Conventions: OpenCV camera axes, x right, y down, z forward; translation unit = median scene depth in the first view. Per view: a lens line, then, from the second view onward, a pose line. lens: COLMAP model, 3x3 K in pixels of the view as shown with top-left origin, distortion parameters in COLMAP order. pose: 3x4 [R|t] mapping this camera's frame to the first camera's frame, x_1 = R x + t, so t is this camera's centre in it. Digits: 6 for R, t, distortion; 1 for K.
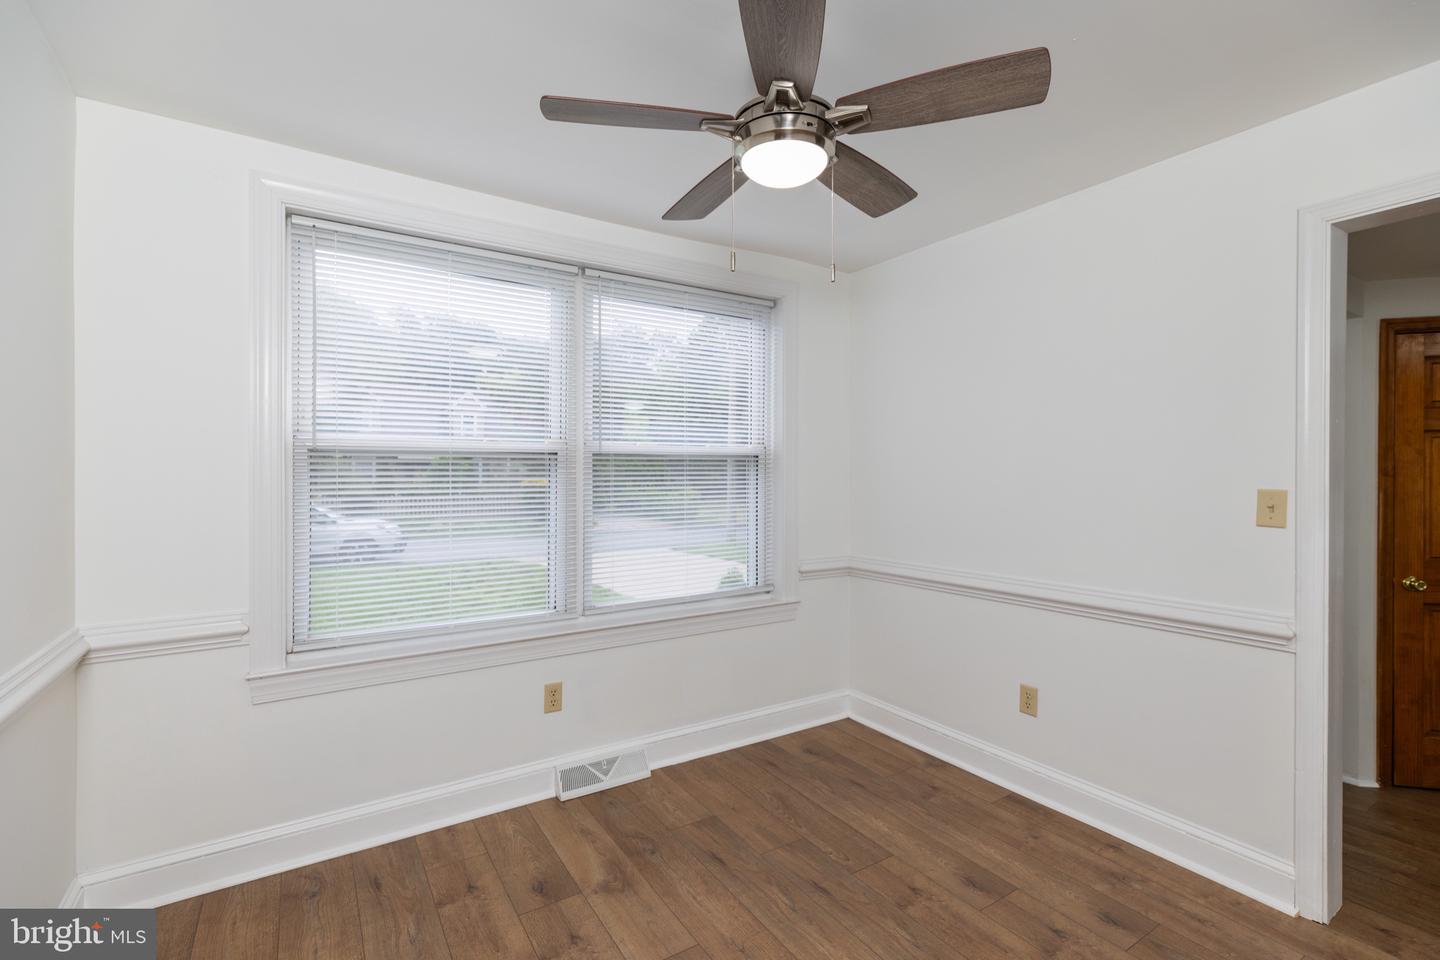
lens RADIAL K [[643.3, 0, 716.3], [0, 643.3, 480.5], [0, 0, 1]] dist [0.003171, 0.000400]
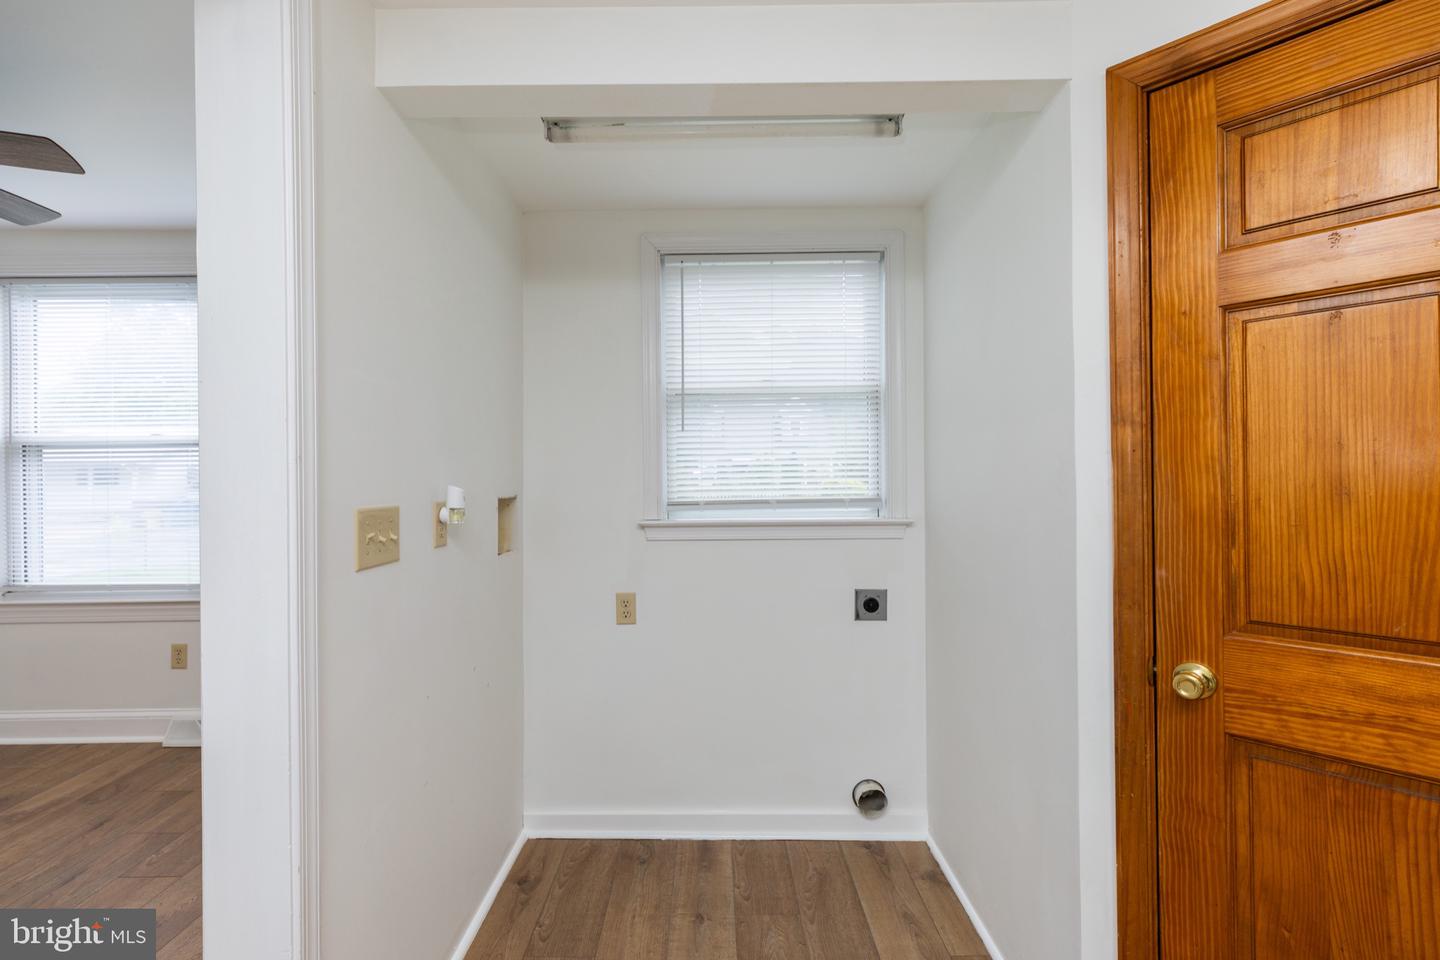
lens RADIAL K [[643.3, 0, 716.3], [0, 643.3, 480.5], [0, 0, 1]] dist [0.003171, 0.000400]
pose [[0.838693, -0.010780, -0.544498, 1.336385], [0.010665, 0.999937, -0.003371, 0.037897], [0.544500, -0.002980, 0.838755, 0.620799]]
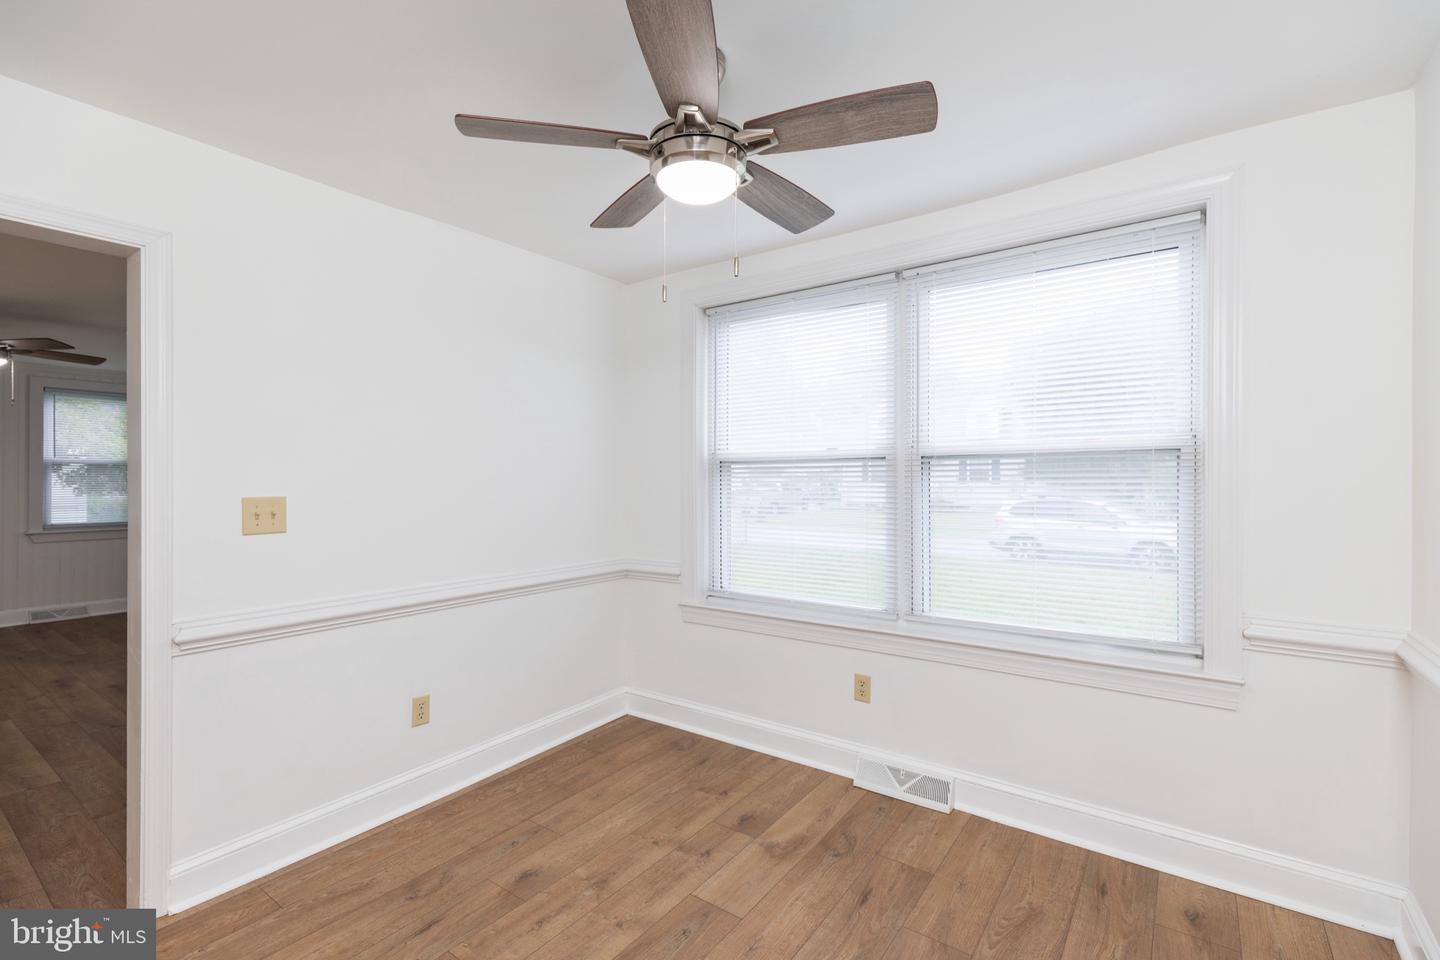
lens RADIAL K [[637.7, 0, 725.4], [0, 637.7, 474.9], [0, 0, 1]] dist [-0.003389, -0.000153]
pose [[0.365912, -0.008817, -0.930608, 0.736111], [0.002602, 0.999961, -0.008450, -0.012109], [0.930646, 0.000671, 0.365921, 0.447250]]
